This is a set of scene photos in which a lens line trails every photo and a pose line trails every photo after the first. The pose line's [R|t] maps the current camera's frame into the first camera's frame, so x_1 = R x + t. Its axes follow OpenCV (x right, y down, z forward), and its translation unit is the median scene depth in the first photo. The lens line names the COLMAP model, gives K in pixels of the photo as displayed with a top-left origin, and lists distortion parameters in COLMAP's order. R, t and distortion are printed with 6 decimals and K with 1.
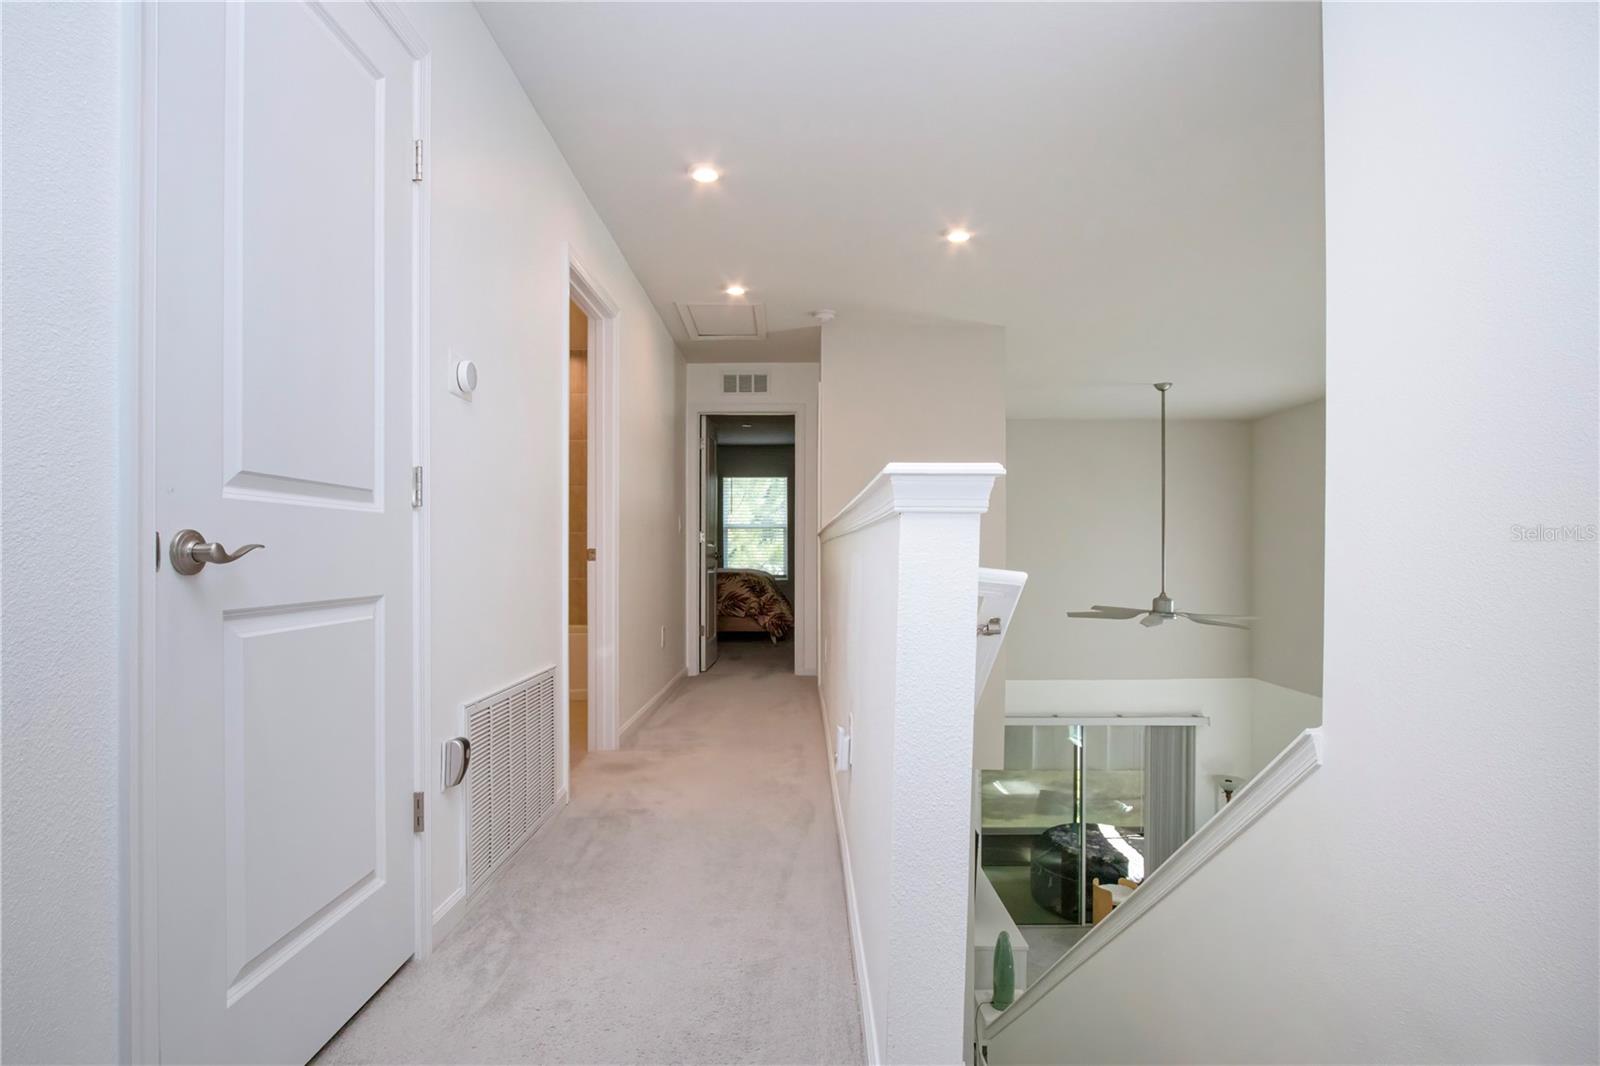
lens RADIAL K [[797.1, 0, 798.0], [0, 797.1, 557.8], [0, 0, 1]] dist [-0.013963, 0.000747]
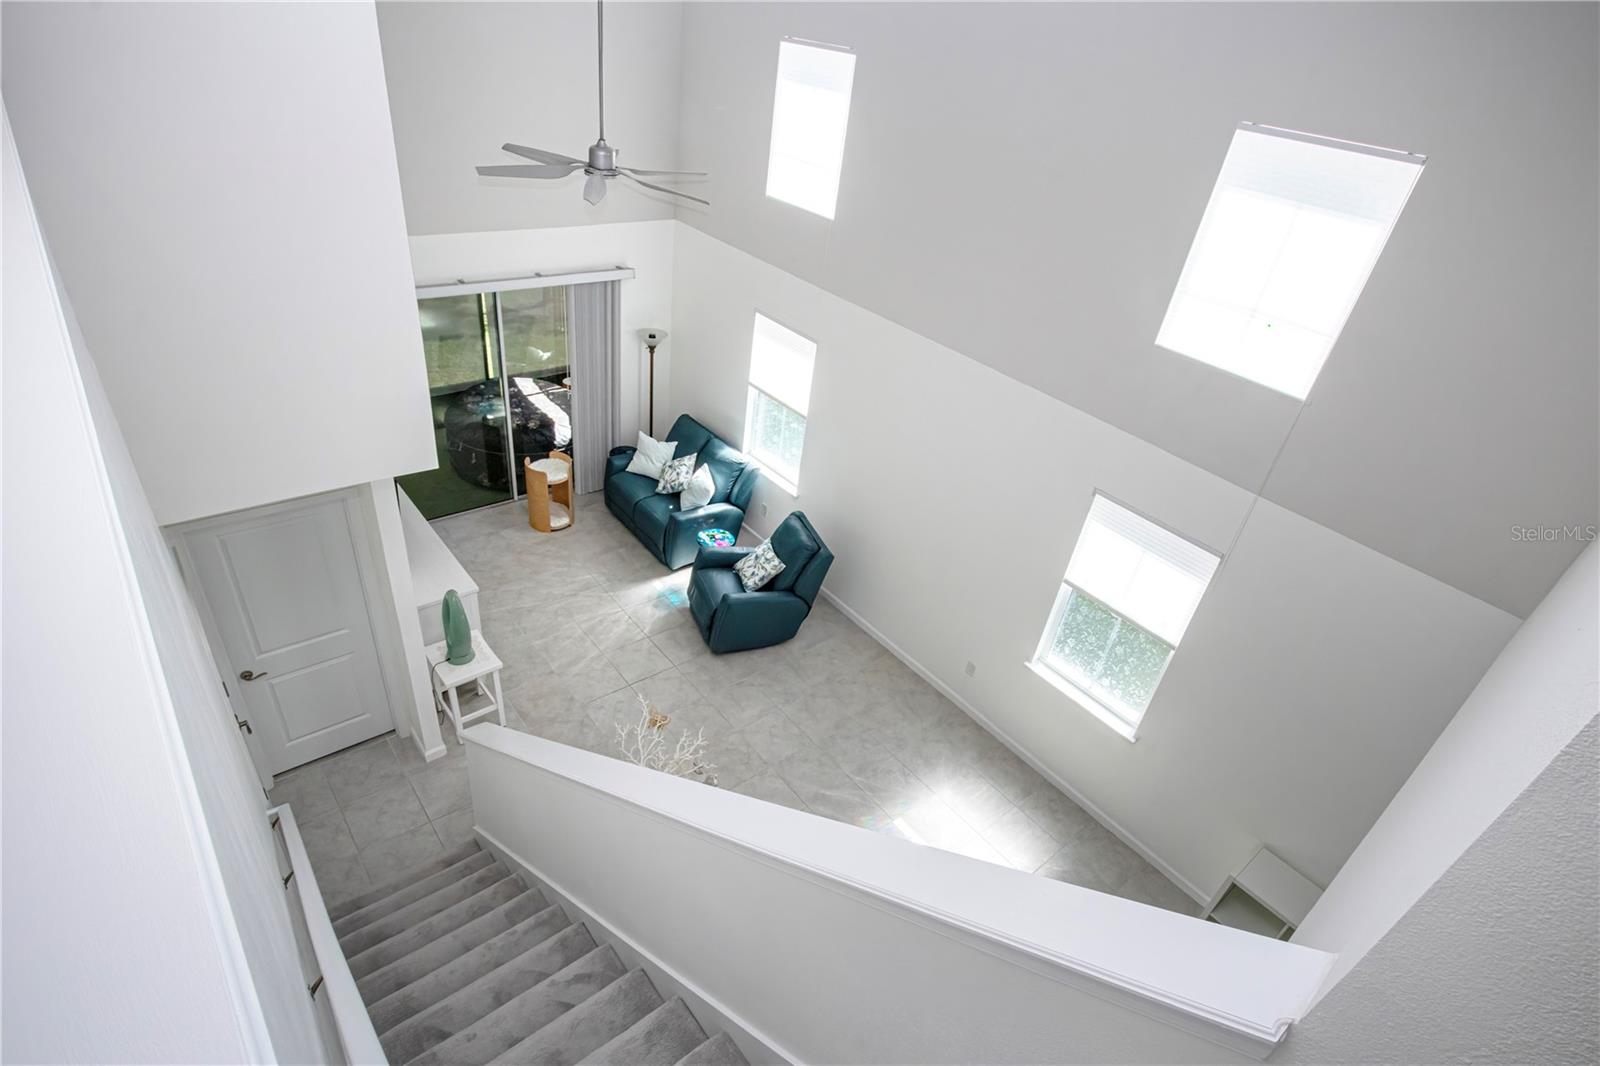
lens RADIAL K [[797.1, 0, 798.0], [0, 797.1, 557.8], [0, 0, 1]] dist [-0.013963, 0.000747]
pose [[0.755558, -0.291998, 0.586403, 0.035180], [-0.118080, 0.819792, 0.560356, -0.056474], [-0.644351, -0.492624, 0.584921, 0.191954]]
